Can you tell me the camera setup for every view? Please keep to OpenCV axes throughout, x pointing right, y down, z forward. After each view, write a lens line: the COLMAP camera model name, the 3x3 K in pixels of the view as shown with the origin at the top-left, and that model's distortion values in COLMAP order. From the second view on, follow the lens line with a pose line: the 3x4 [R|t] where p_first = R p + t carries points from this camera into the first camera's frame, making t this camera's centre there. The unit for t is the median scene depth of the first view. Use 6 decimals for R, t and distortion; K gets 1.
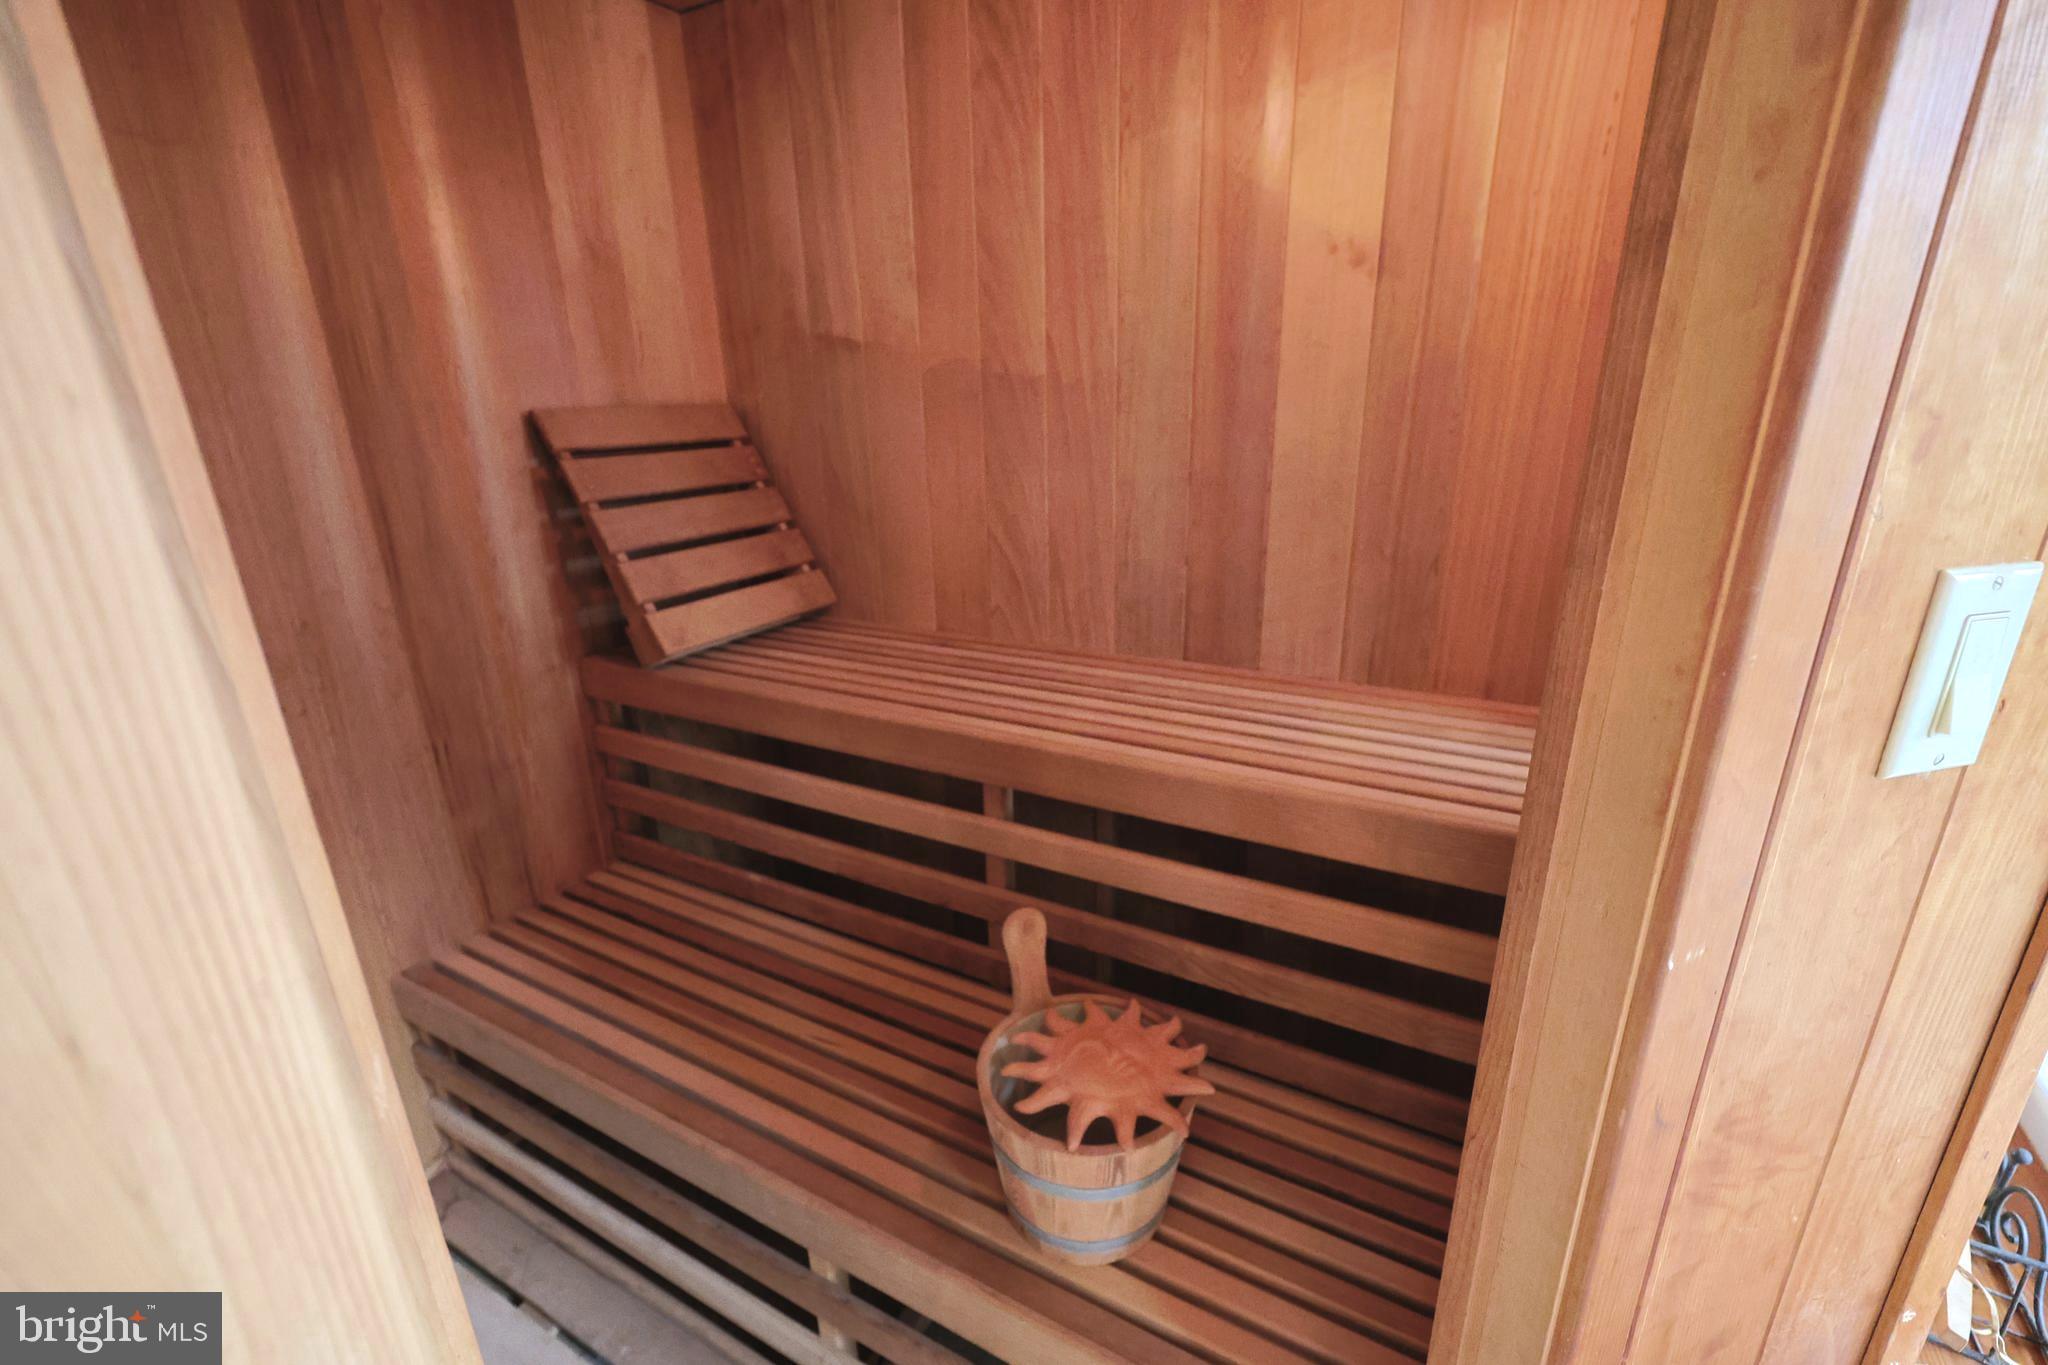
lens RADIAL K [[880.3, 0, 1024.0], [0, 880.3, 682.5], [0, 0, 1]] dist [0.001616, 0.000017]
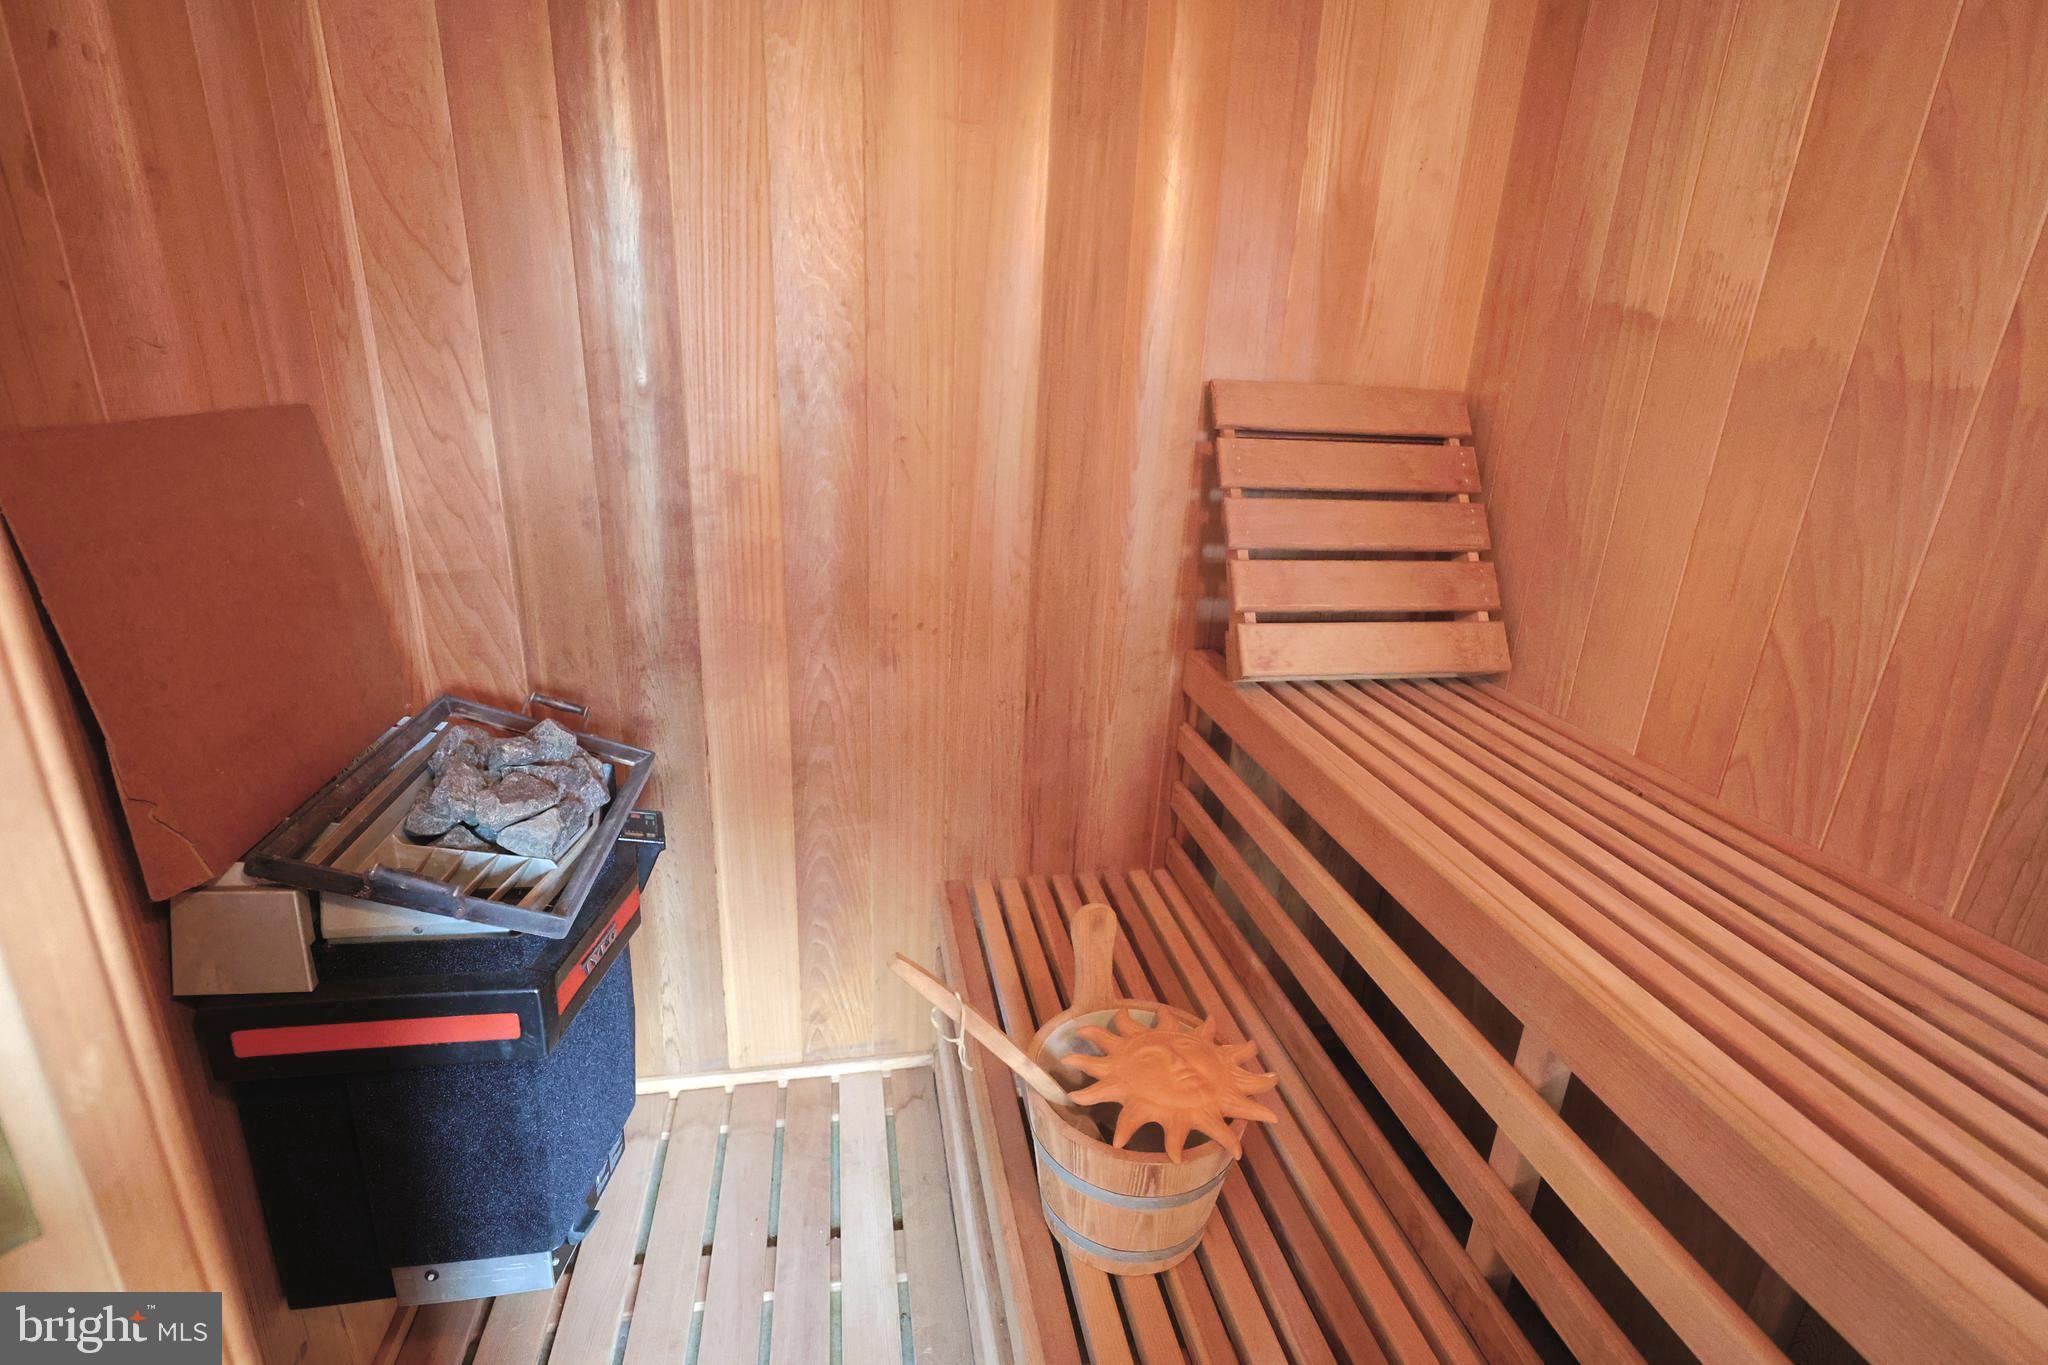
lens RADIAL K [[958.4, 0, 1024.0], [0, 958.4, 682.5], [0, 0, 1]] dist [-0.004654, -0.000610]
pose [[0.638884, 0.297180, -0.709585, 0.109159], [-0.297716, 0.946015, 0.128146, -0.074572], [0.709360, 0.129384, 0.692869, 0.193946]]
